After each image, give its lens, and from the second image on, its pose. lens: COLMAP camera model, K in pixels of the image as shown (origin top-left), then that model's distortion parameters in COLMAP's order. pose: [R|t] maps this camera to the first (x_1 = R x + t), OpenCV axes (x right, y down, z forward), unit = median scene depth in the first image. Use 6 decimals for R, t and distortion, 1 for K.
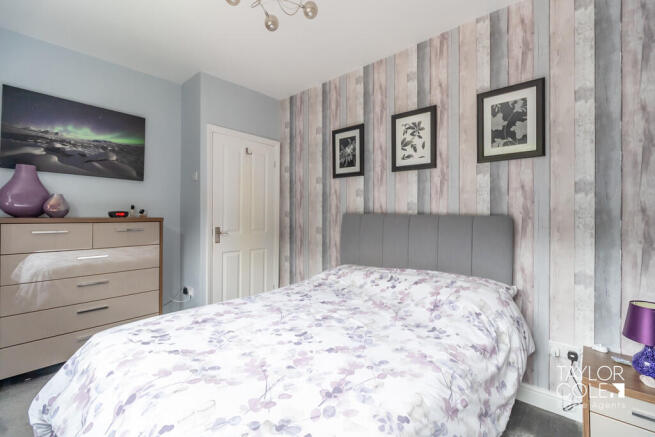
lens RADIAL K [[285.4, 0, 326.7], [0, 285.4, 215.4], [0, 0, 1]] dist [-0.002518, -0.000516]
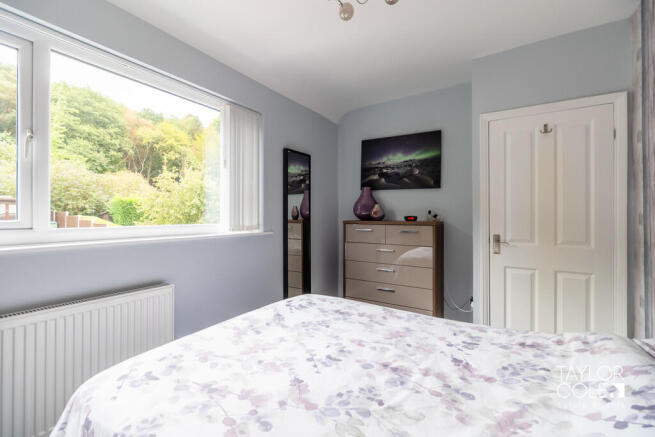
lens RADIAL K [[285.4, 0, 326.7], [0, 285.4, 215.4], [0, 0, 1]] dist [-0.002518, -0.000516]
pose [[0.158660, -0.008393, -0.987298, 0.475047], [-0.006959, 0.999930, -0.009619, -0.003354], [0.987309, 0.008397, 0.158590, 0.525634]]
